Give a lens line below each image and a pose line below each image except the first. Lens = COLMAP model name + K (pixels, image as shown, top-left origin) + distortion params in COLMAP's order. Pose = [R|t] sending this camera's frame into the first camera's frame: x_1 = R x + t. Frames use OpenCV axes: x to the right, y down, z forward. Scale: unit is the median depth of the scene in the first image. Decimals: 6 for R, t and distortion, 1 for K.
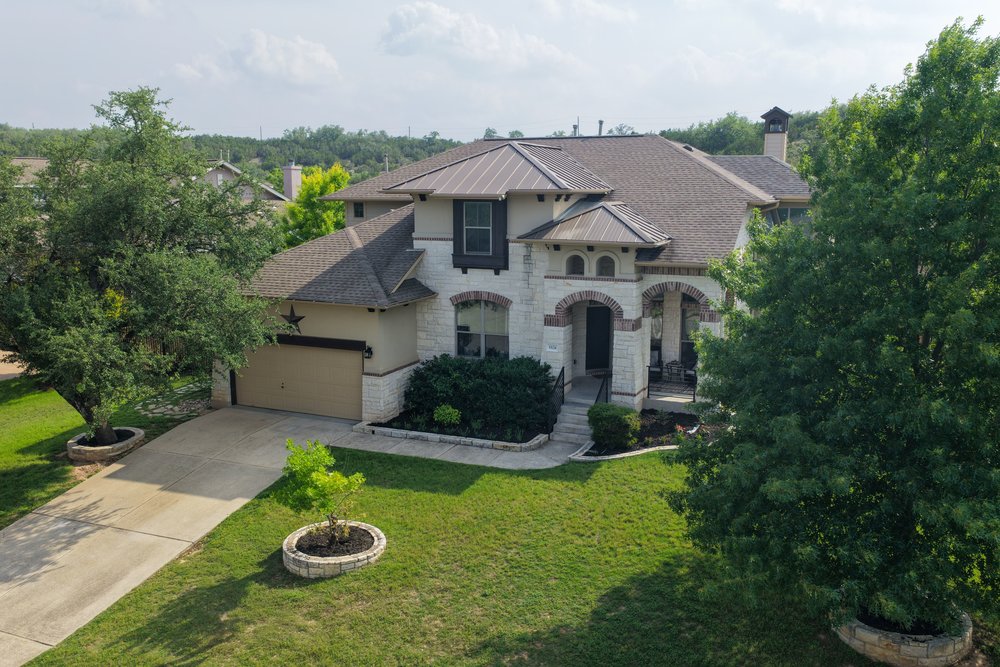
lens RADIAL K [[838.5, 0, 502.7], [0, 838.5, 335.1], [0, 0, 1]] dist [0.003268, 0.000932]
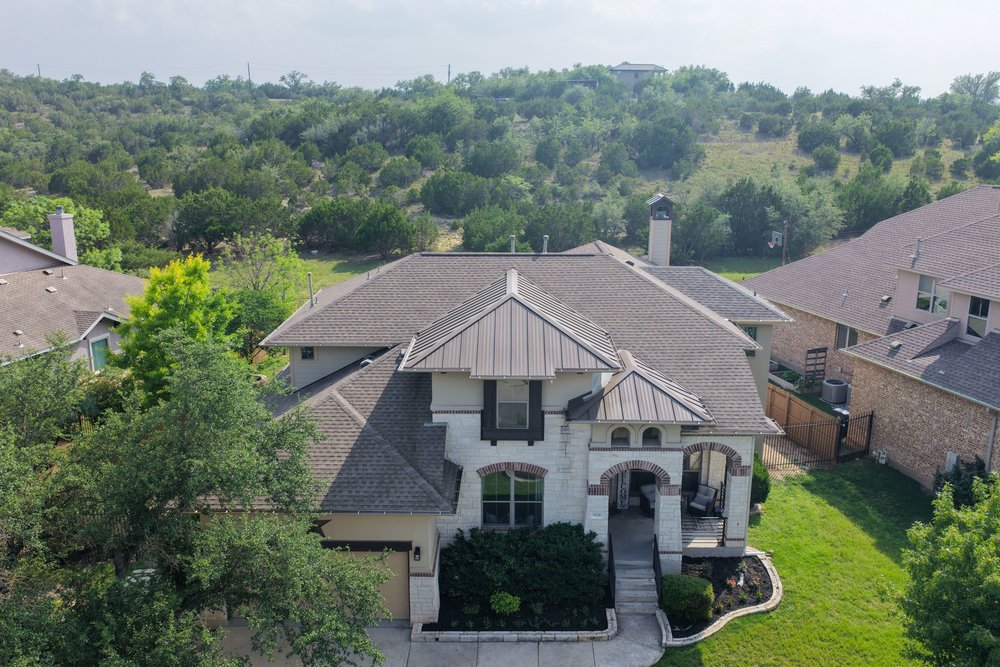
lens RADIAL K [[838.5, 0, 499.0], [0, 838.5, 332.5], [0, 0, 1]] dist [0.003268, 0.000932]
pose [[0.920984, -0.095022, 0.377835, -0.399184], [0.066044, 0.993843, 0.088960, -0.293731], [-0.383962, -0.056977, 0.921589, 0.128846]]
